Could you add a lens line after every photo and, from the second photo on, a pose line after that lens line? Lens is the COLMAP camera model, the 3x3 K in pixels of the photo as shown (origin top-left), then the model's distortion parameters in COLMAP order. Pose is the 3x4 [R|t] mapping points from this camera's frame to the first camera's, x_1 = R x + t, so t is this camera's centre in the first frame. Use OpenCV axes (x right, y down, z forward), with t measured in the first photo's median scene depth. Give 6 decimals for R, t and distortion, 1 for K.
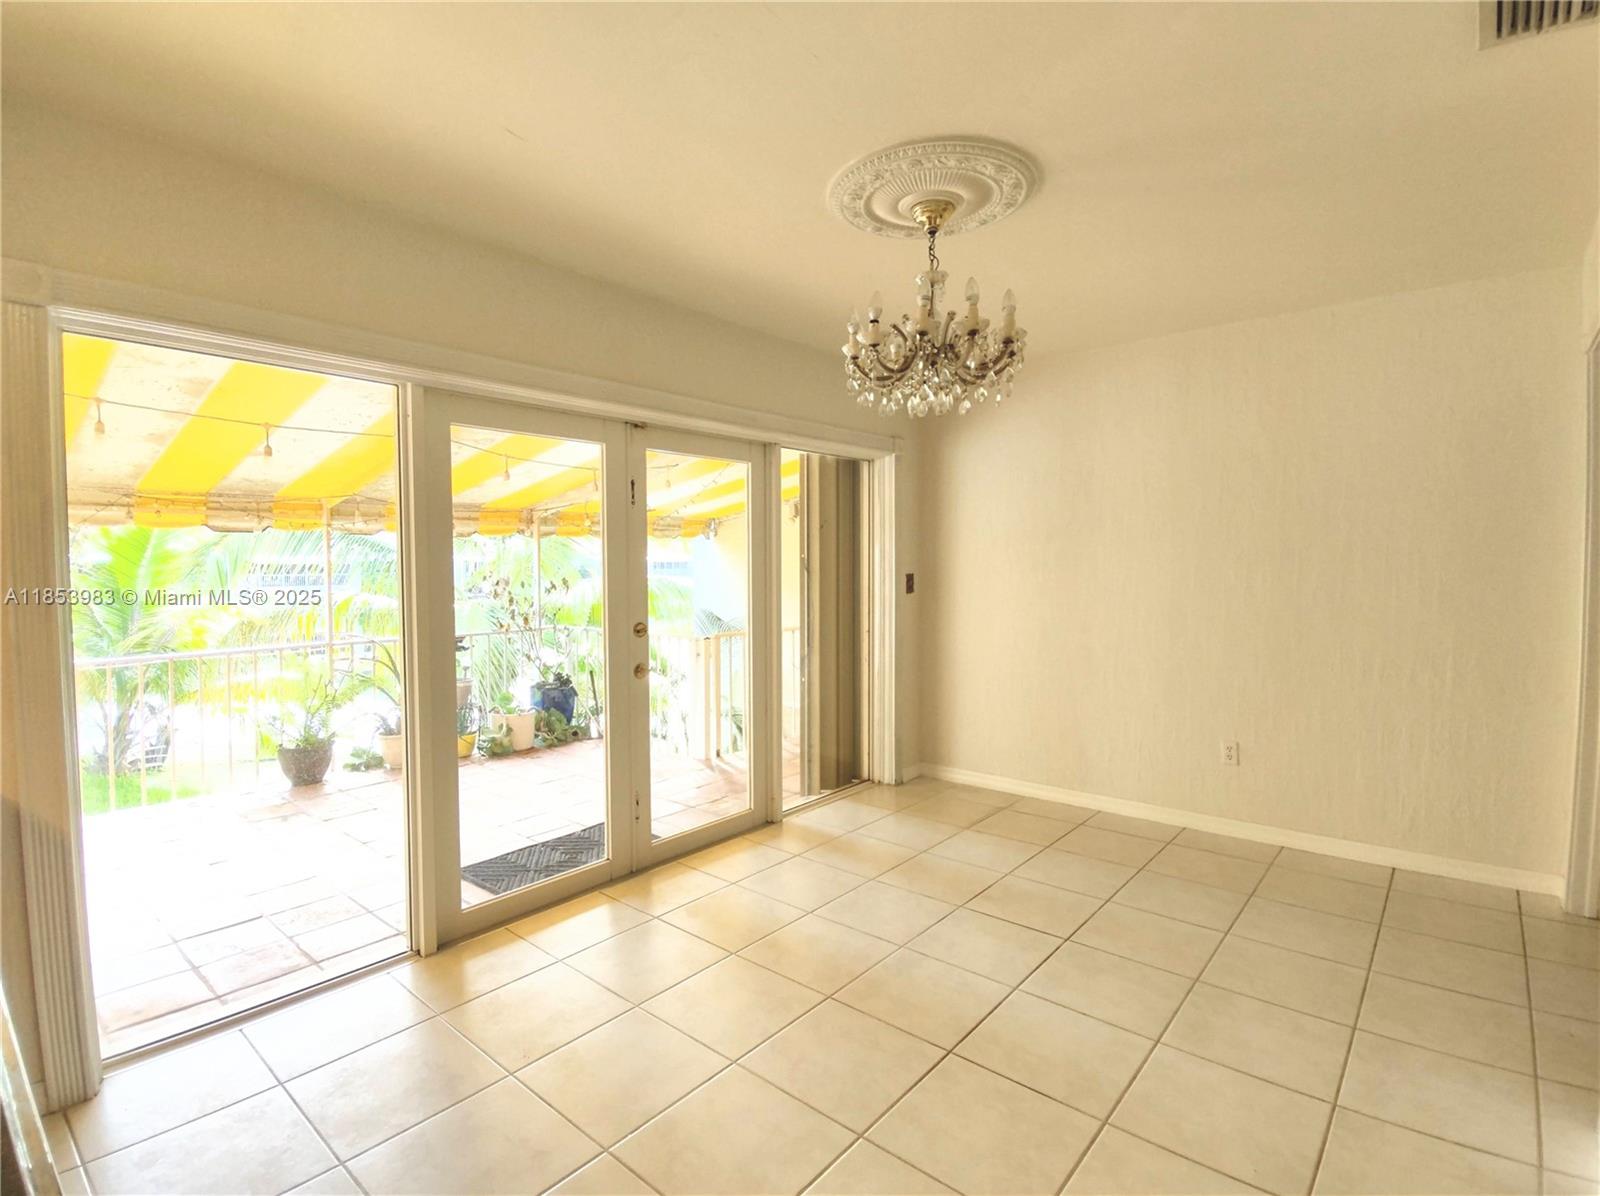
lens RADIAL K [[780.1, 0, 799.6], [0, 780.1, 606.7], [0, 0, 1]] dist [-0.009475, -0.003634]
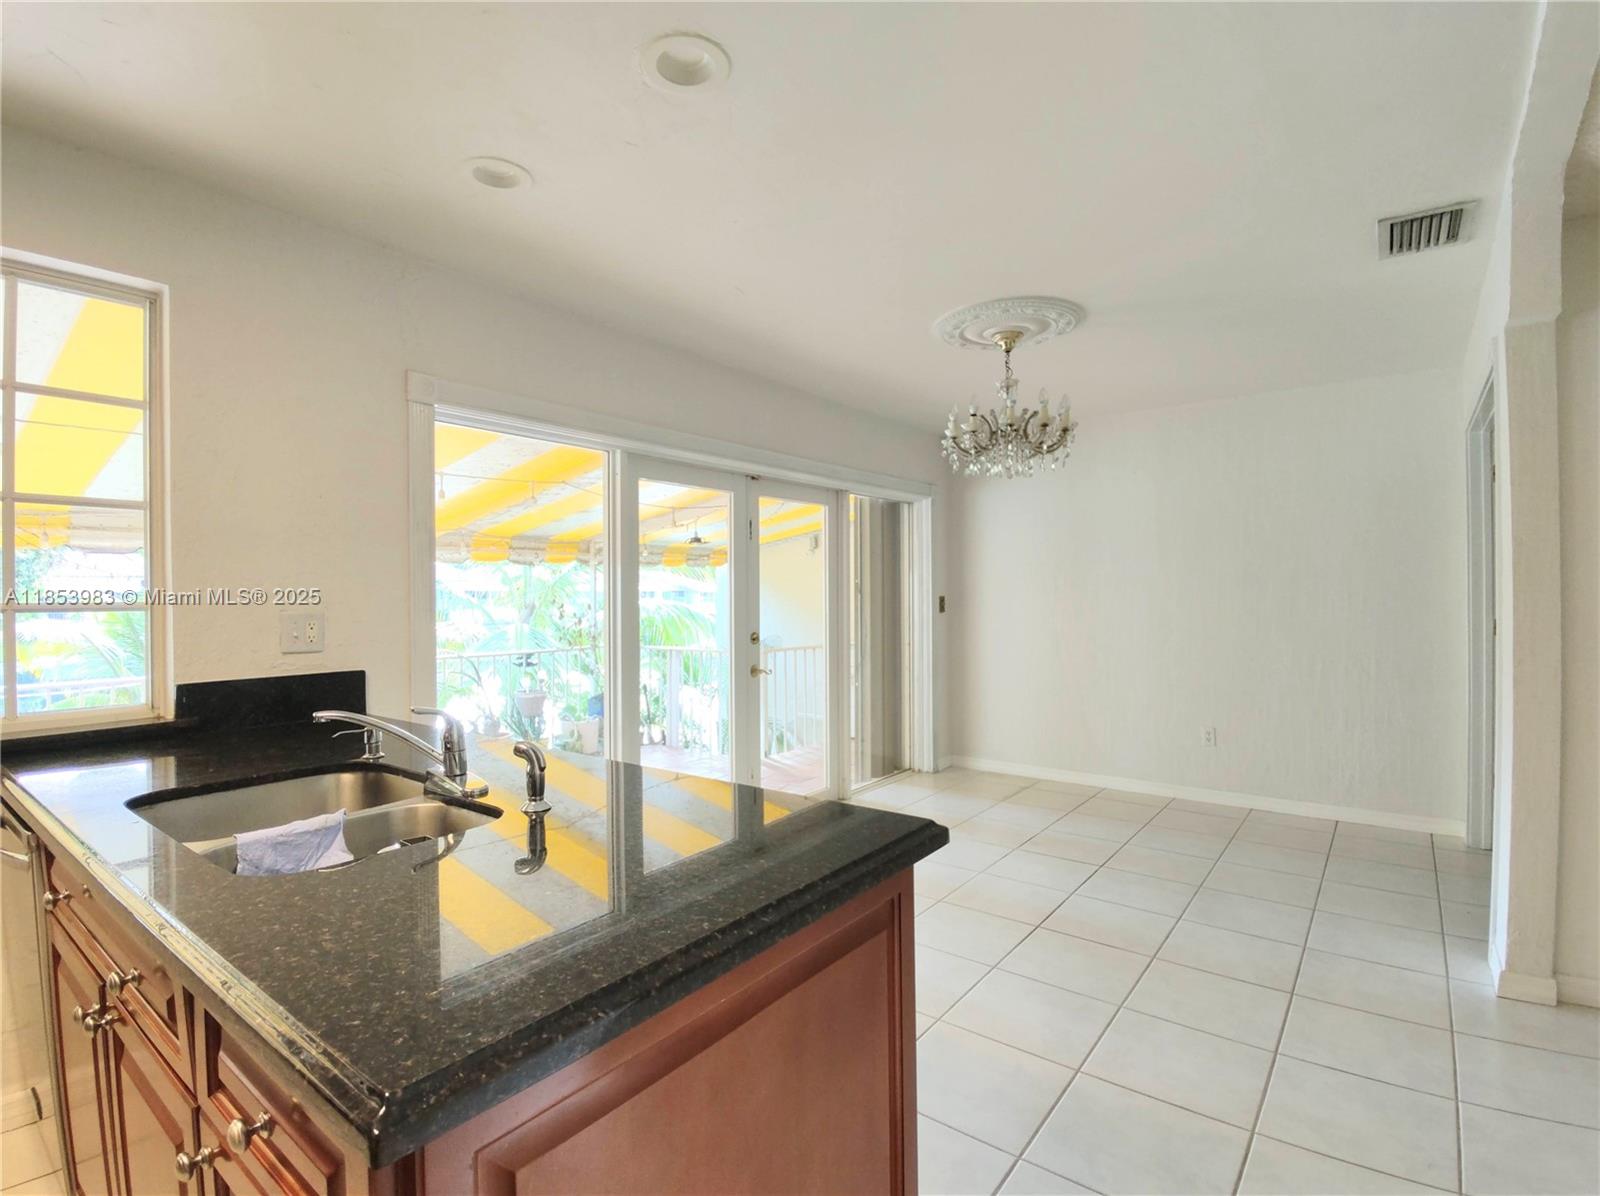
lens RADIAL K [[780.1, 0, 797.6], [0, 780.1, 599.7], [0, 0, 1]] dist [-0.009475, -0.003634]
pose [[0.998689, -0.000461, 0.051194, -0.197756], [0.002845, 0.998914, -0.046506, 0.025781], [-0.051117, 0.046591, 0.997605, -0.262643]]
